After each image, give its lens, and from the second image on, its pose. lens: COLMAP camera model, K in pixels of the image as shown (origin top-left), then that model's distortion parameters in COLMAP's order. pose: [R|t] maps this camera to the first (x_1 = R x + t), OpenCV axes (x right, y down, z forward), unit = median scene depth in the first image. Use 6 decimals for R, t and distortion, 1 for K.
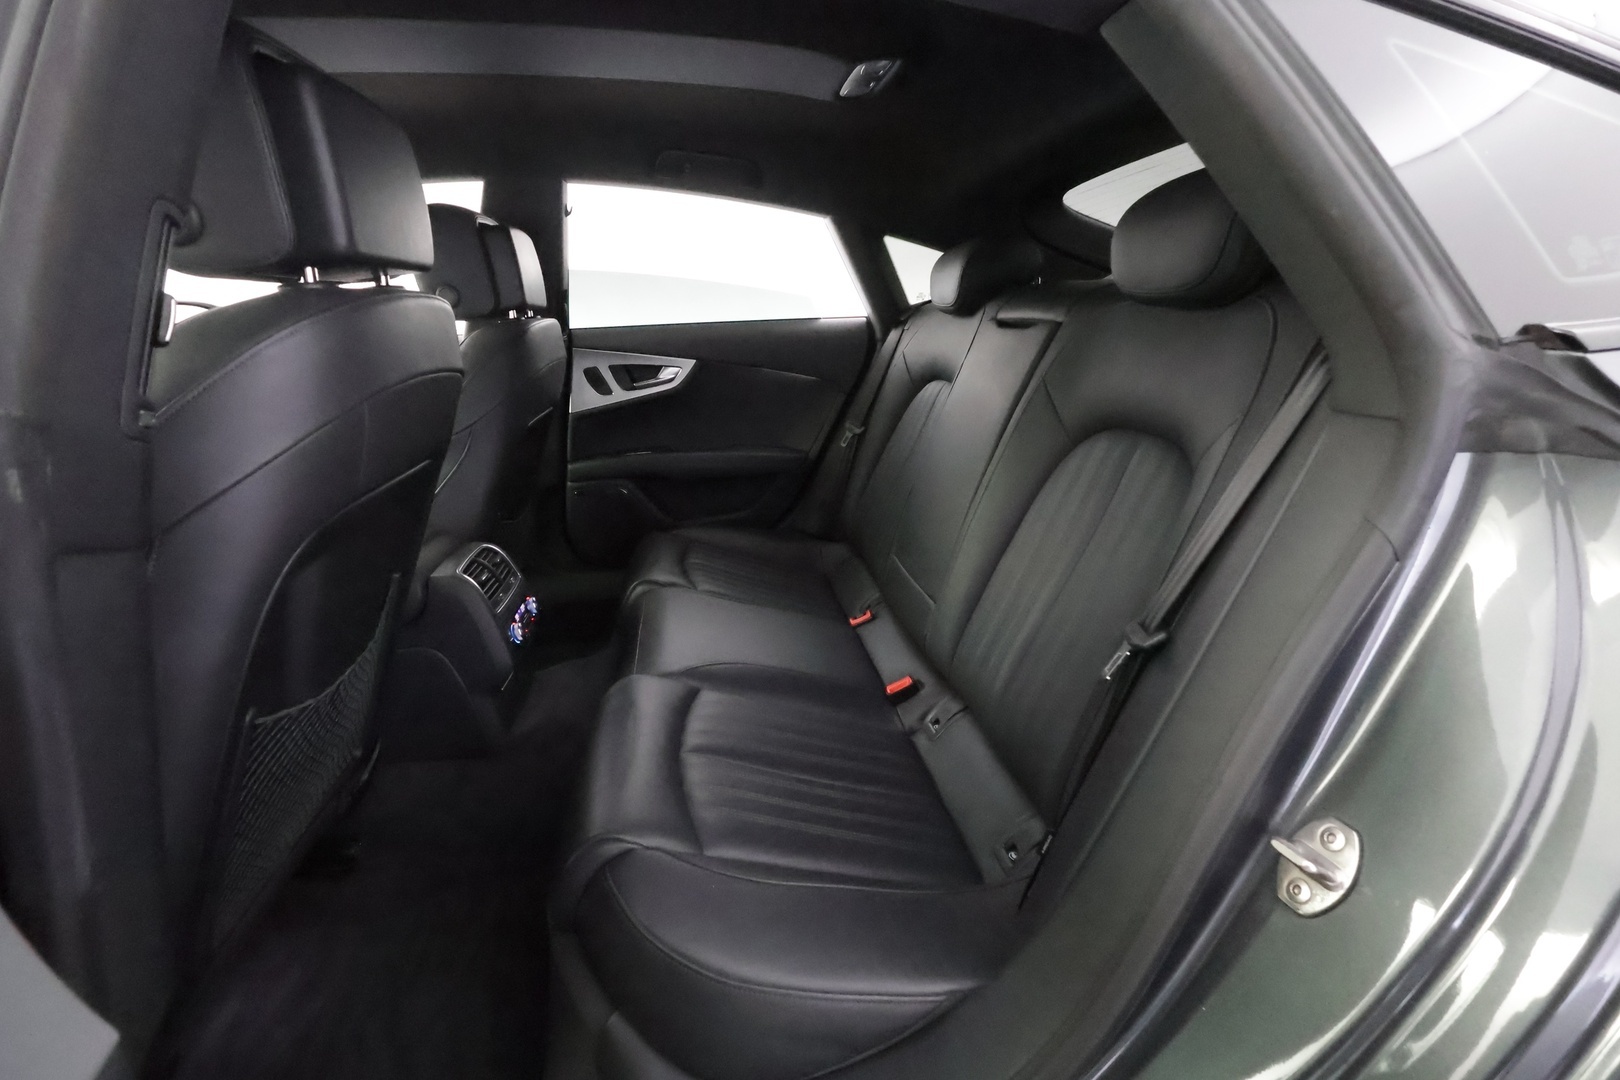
lens RADIAL K [[748.8, 0, 814.7], [0, 748.8, 539.4], [0, 0, 1]] dist [-0.000656, 0.000148]
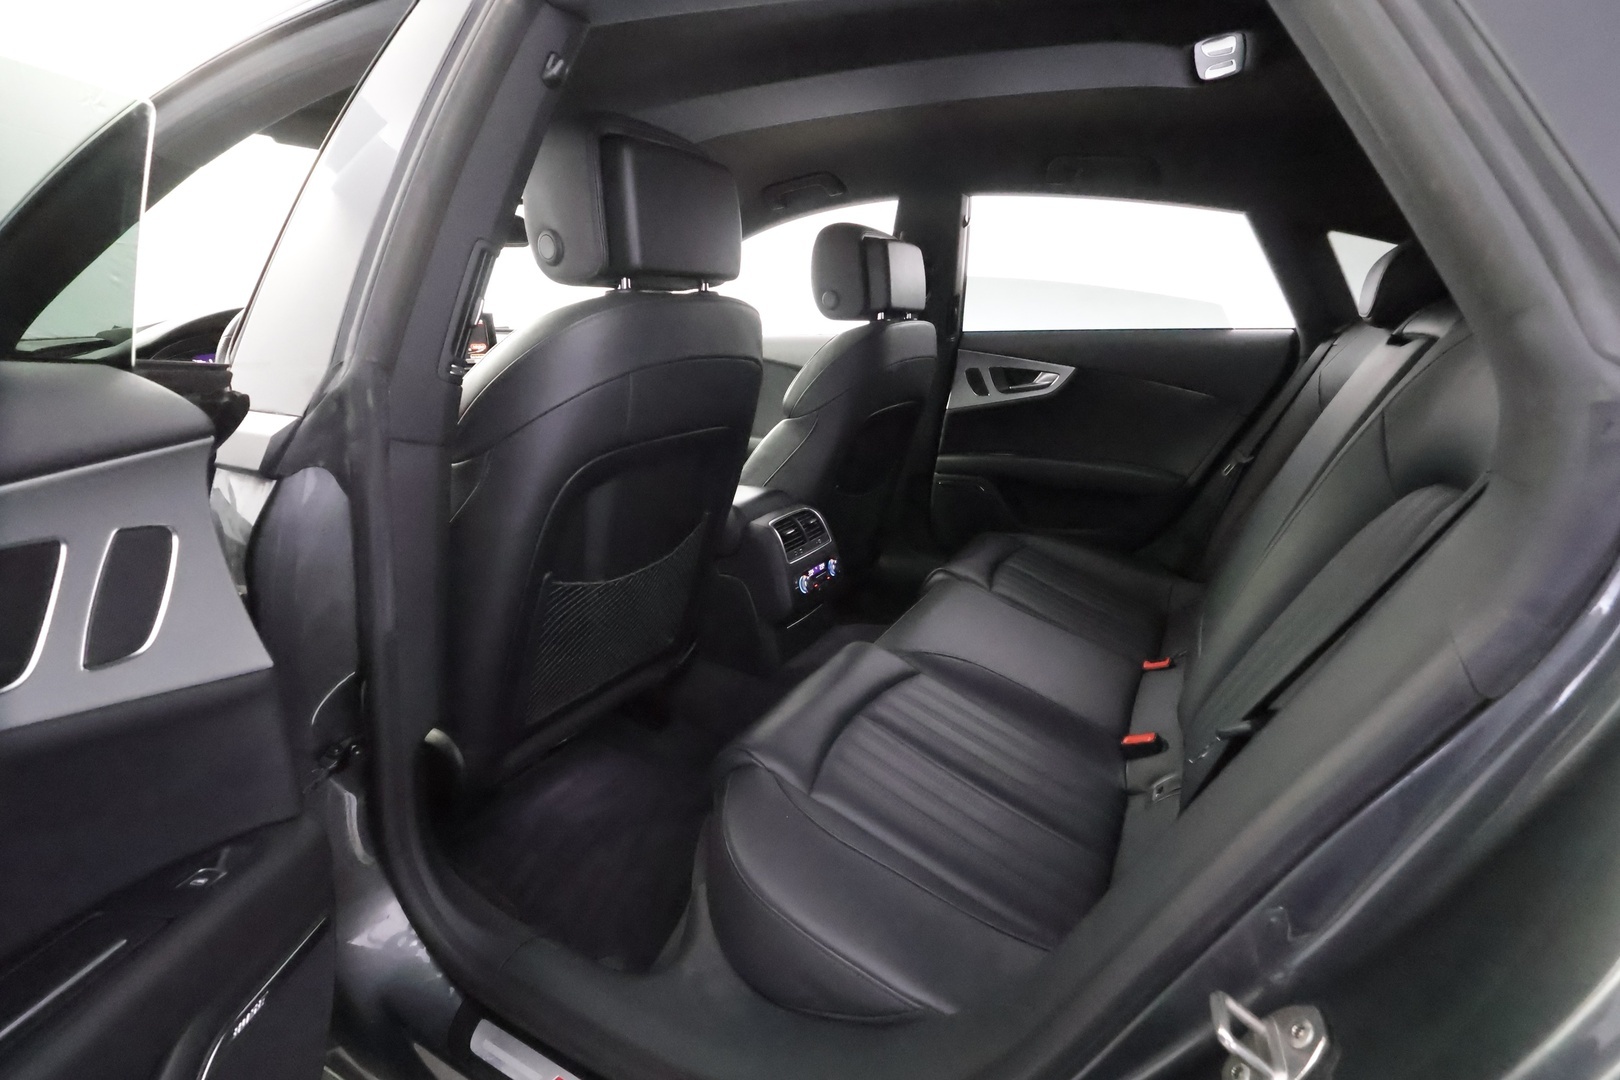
lens RADIAL K [[748.8, 0, 814.7], [0, 748.8, 539.4], [0, 0, 1]] dist [-0.000656, 0.000148]
pose [[0.799739, 0.189369, -0.569699, 0.177808], [-0.193025, 0.979669, 0.054677, -0.007972], [0.568471, 0.066239, 0.820033, 0.022907]]
